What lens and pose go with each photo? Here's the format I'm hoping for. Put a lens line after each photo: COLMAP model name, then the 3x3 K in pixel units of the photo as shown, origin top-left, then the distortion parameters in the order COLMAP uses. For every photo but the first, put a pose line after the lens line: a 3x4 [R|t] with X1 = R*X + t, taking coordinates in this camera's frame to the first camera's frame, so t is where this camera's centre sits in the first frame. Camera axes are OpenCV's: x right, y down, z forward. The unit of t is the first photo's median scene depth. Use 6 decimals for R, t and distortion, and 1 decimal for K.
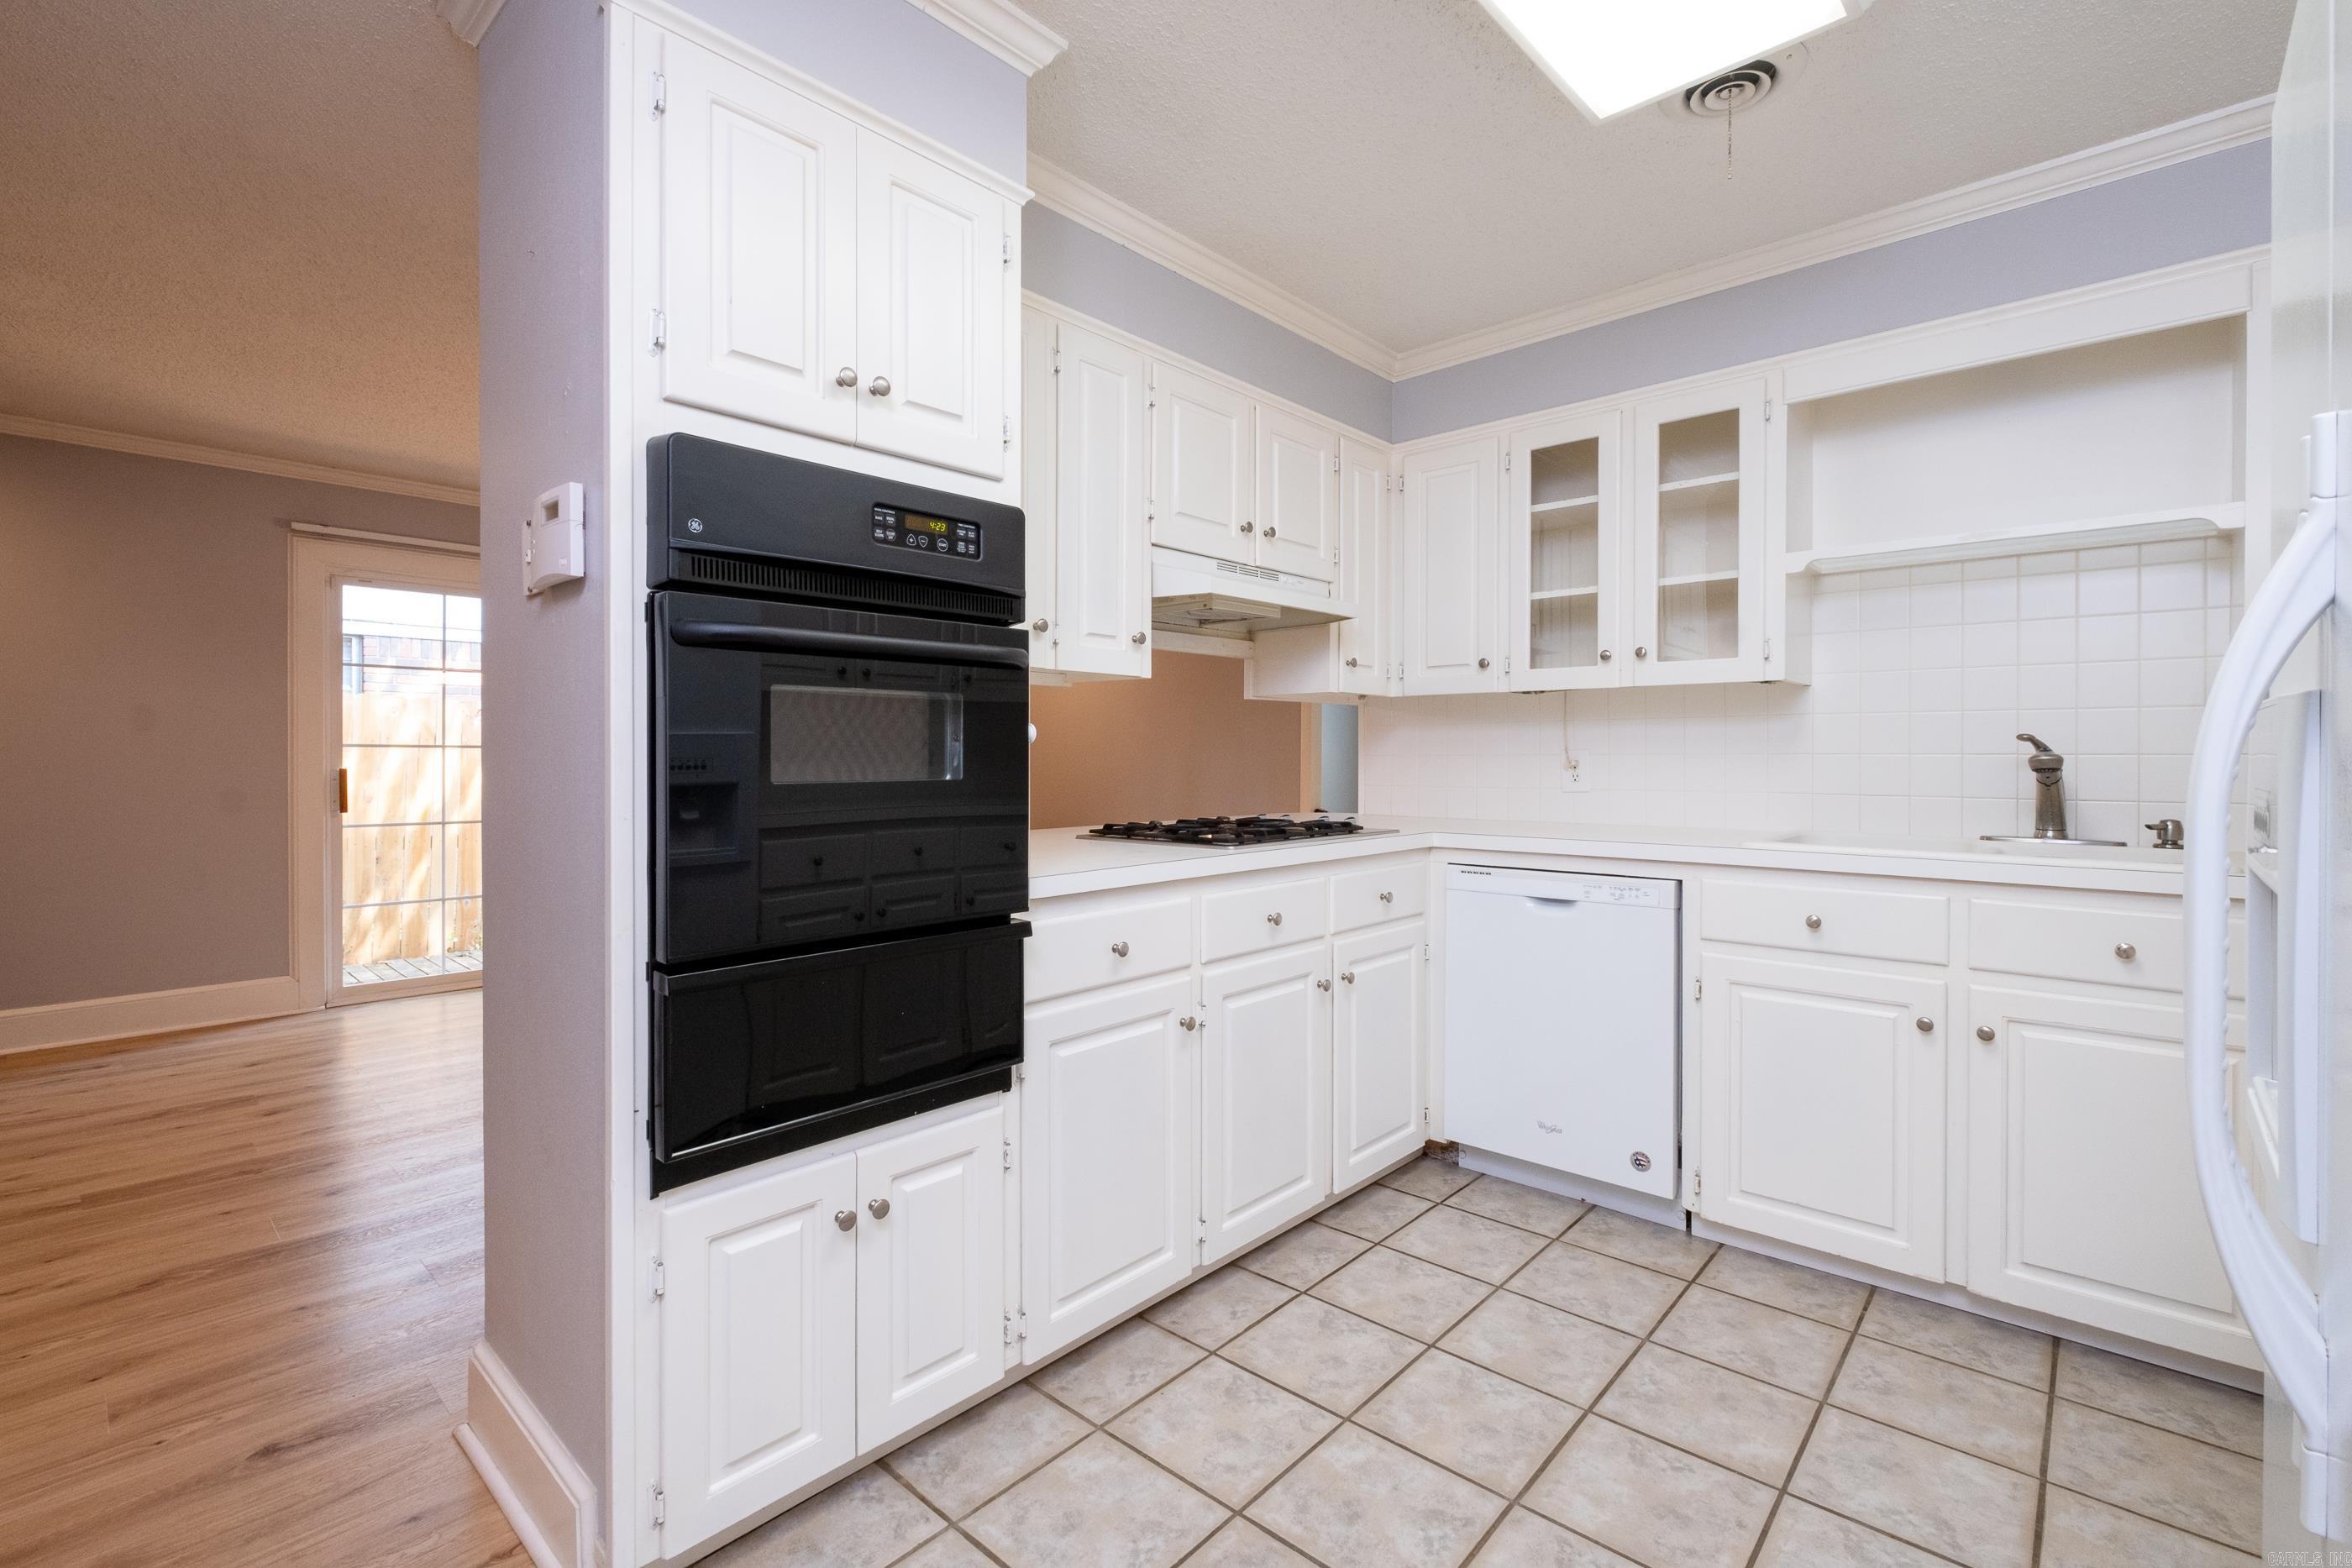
lens RADIAL K [[1029.5, 0, 1174.1], [0, 1029.5, 778.9], [0, 0, 1]] dist [-0.001078, -0.000665]
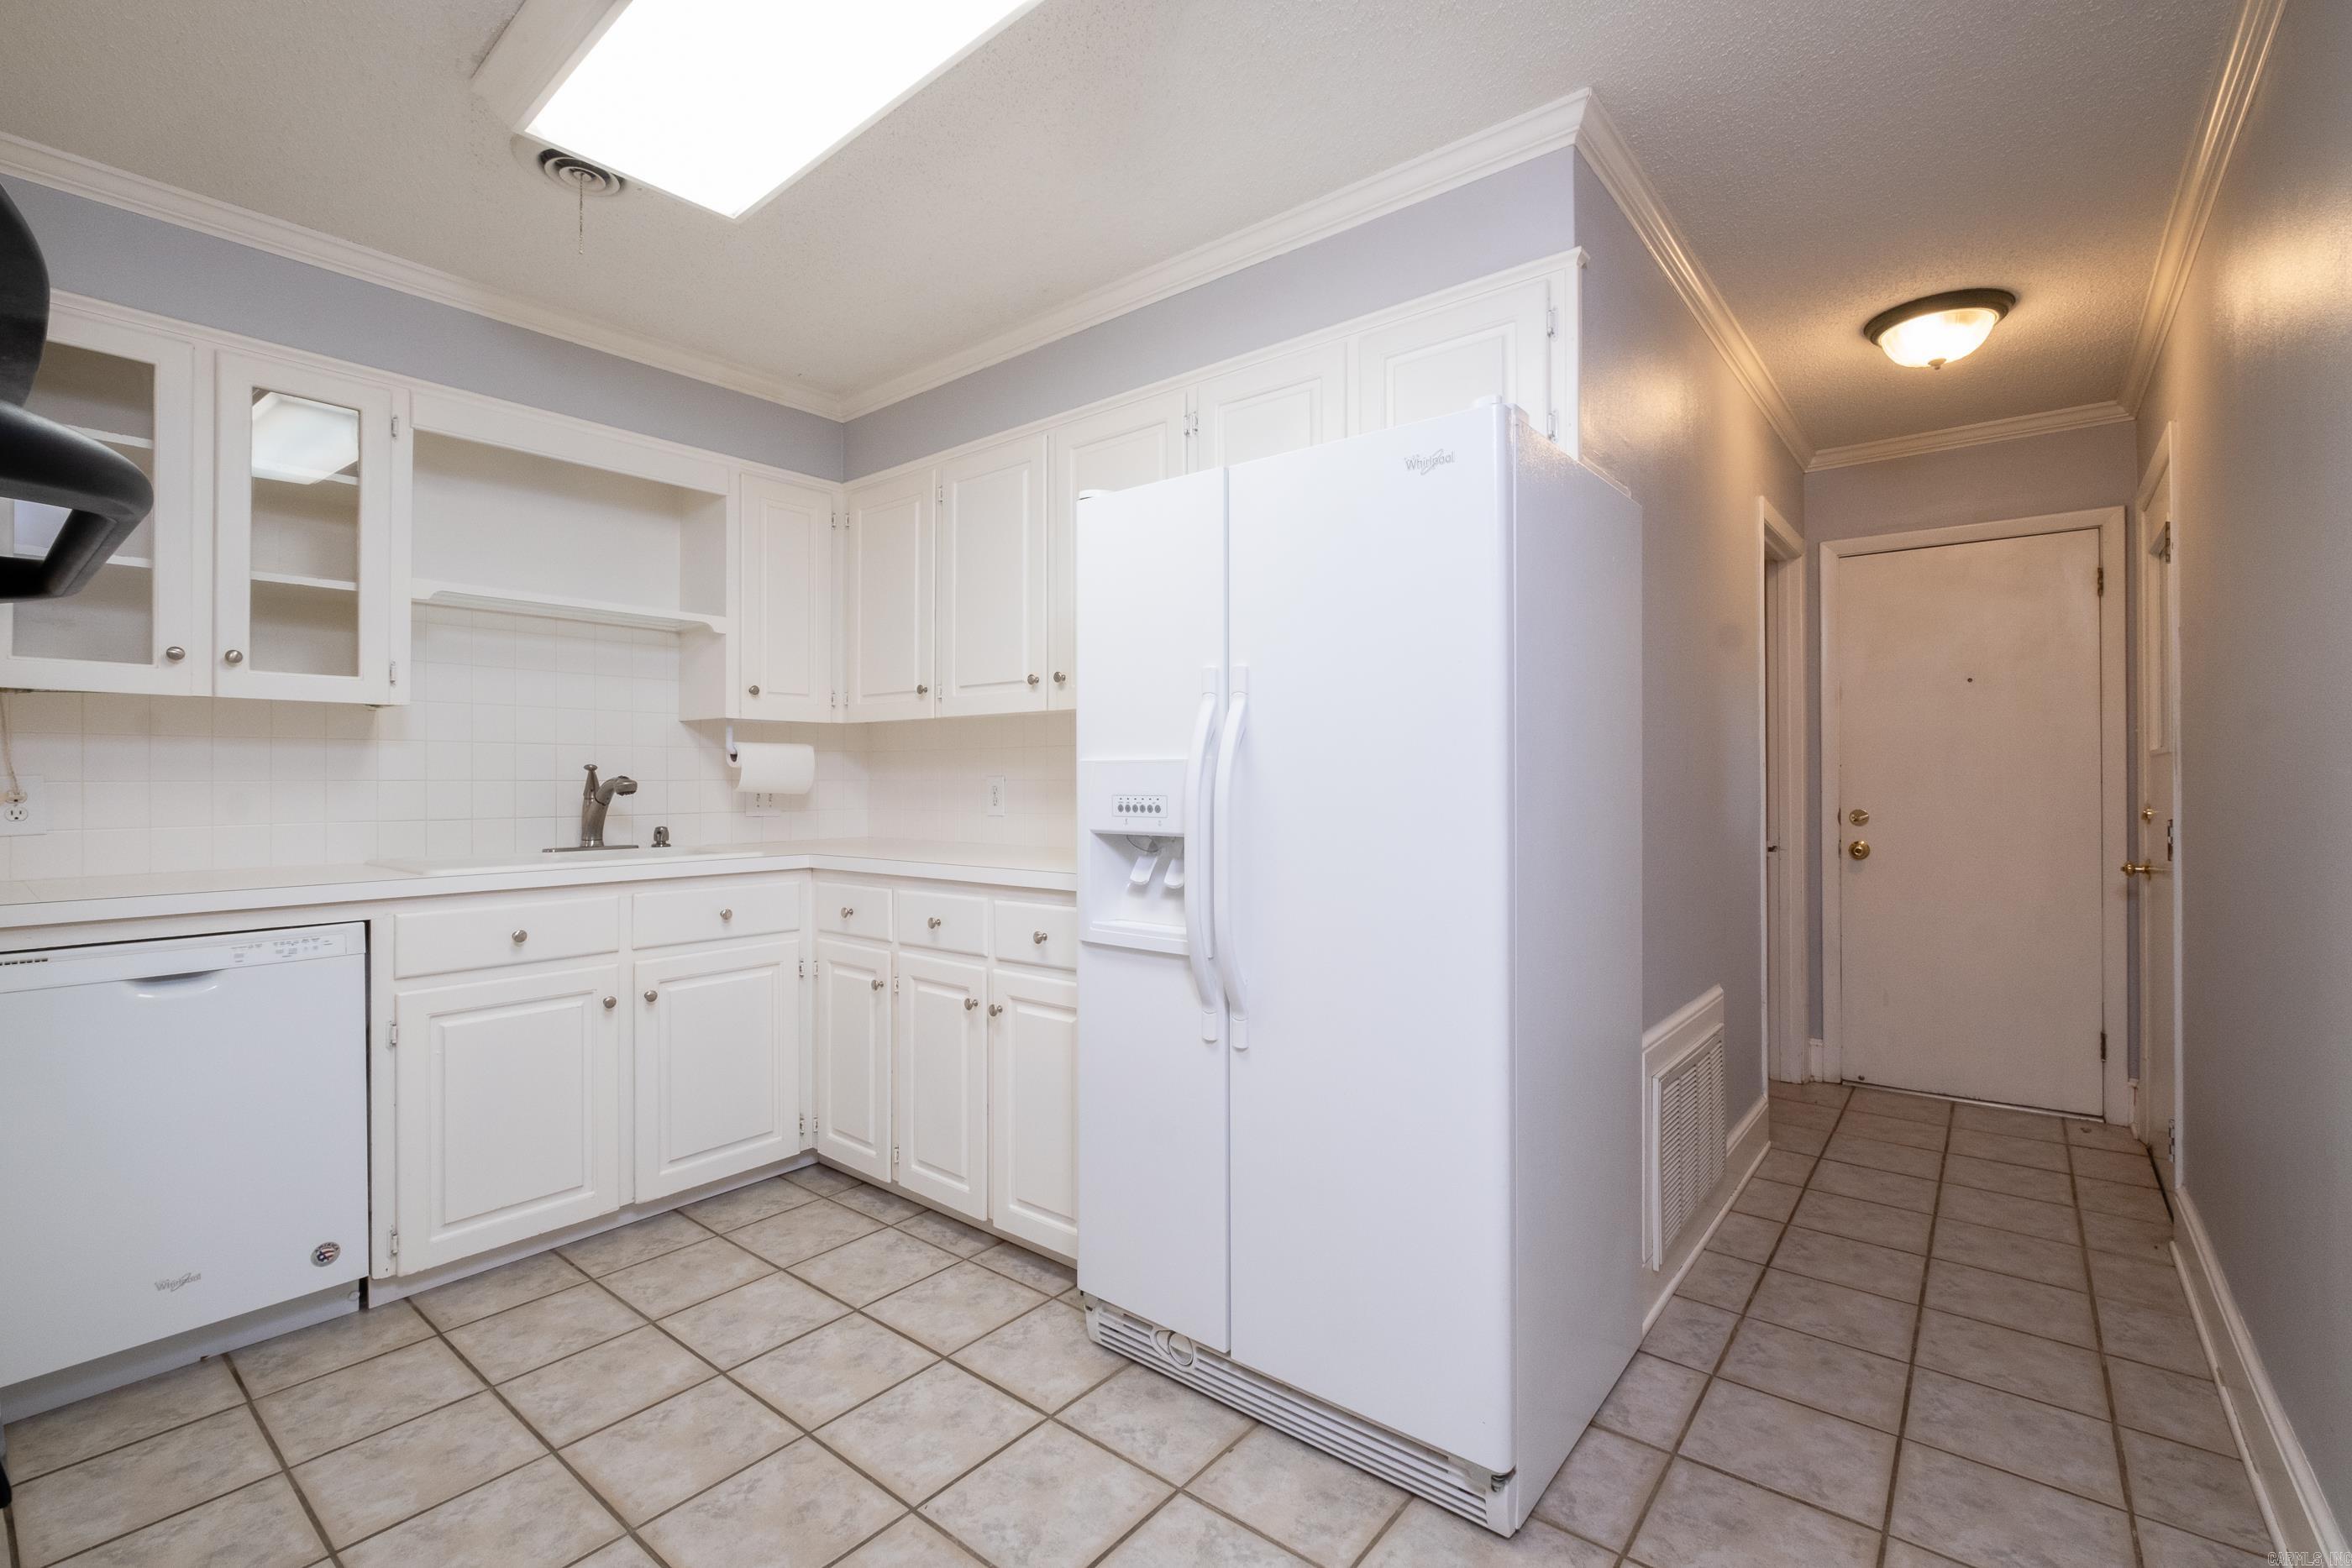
lens RADIAL K [[1050.8, 0, 1172.5], [0, 1050.8, 783.6], [0, 0, 1]] dist [-0.003309, -0.000137]
pose [[-0.054941, -0.006270, 0.998470, -0.501381], [0.021975, 0.999730, 0.007487, -0.014481], [-0.998248, 0.022352, -0.054788, 0.361266]]
